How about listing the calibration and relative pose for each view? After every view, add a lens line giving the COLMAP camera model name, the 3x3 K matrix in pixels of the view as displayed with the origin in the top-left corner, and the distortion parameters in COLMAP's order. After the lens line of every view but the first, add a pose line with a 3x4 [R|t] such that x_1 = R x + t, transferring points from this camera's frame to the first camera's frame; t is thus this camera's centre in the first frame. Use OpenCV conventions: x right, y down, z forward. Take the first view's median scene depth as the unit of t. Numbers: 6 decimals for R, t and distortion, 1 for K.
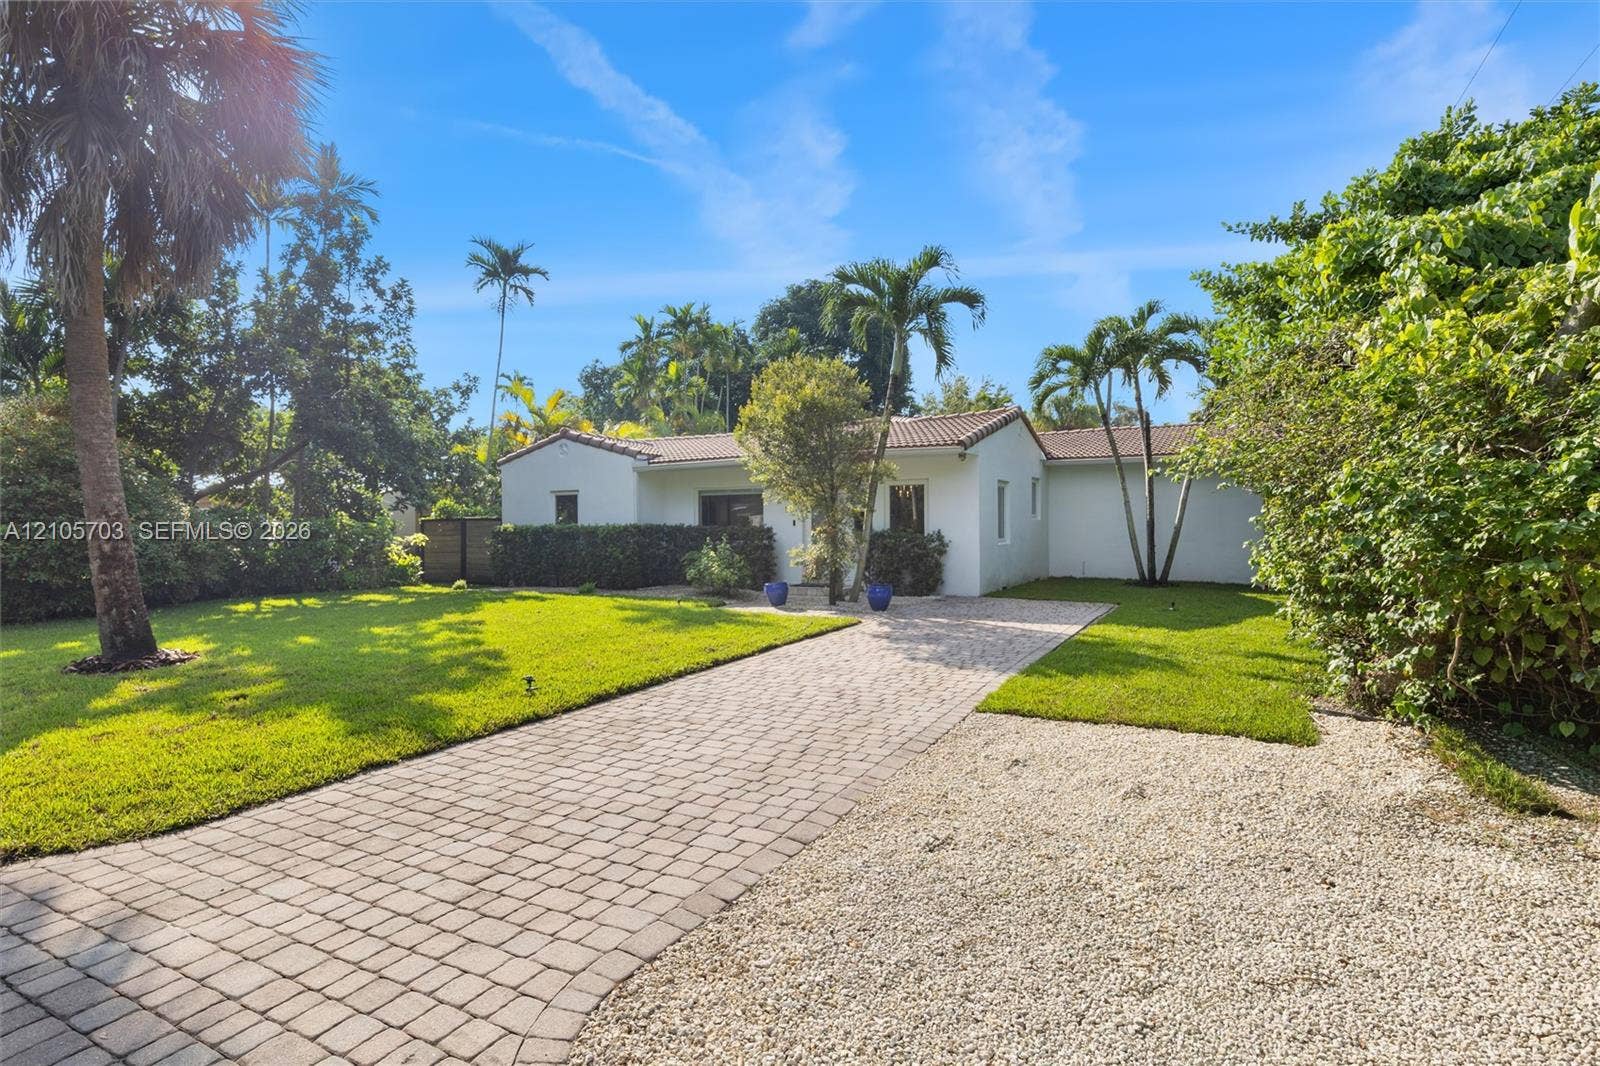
lens RADIAL K [[710.9, 0, 793.7], [0, 710.9, 531.7], [0, 0, 1]] dist [0.006674, 0.000005]
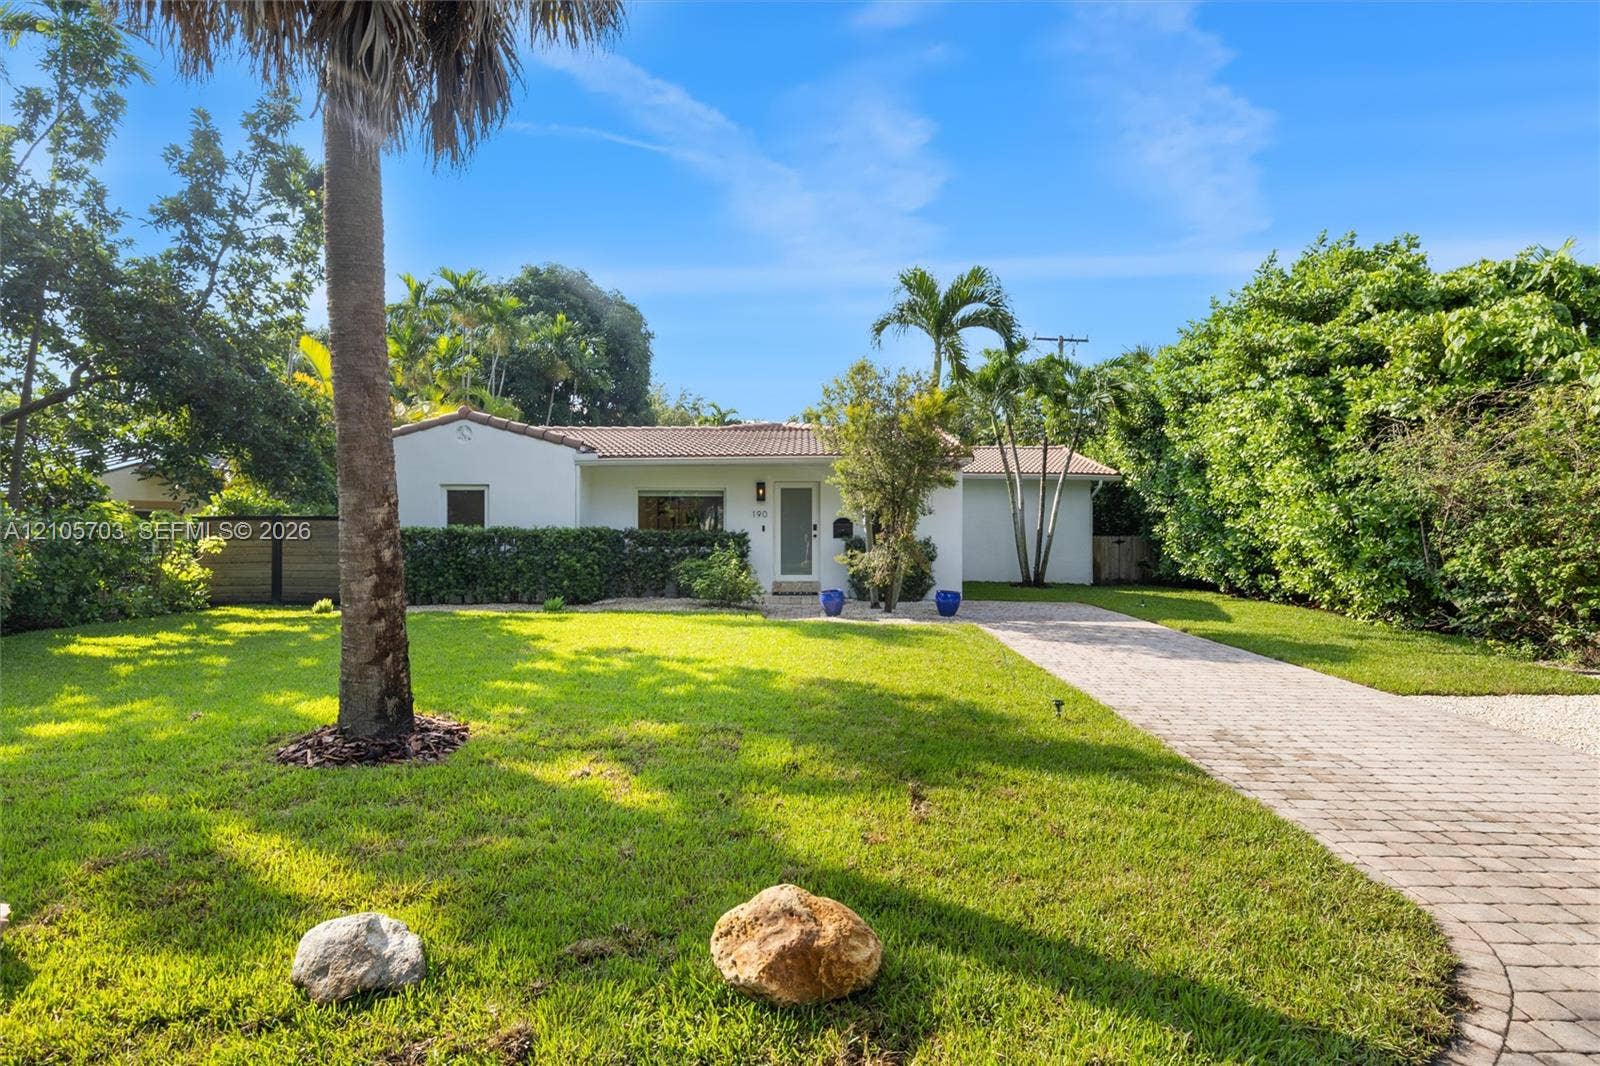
lens RADIAL K [[717.8, 0, 787.7], [0, 717.8, 524.5], [0, 0, 1]] dist [0.004187, -0.000035]
pose [[0.901320, 0.016678, 0.432833, -0.368477], [-0.007629, 0.999715, -0.022635, 0.002956], [-0.433088, 0.017099, 0.901190, 0.117869]]
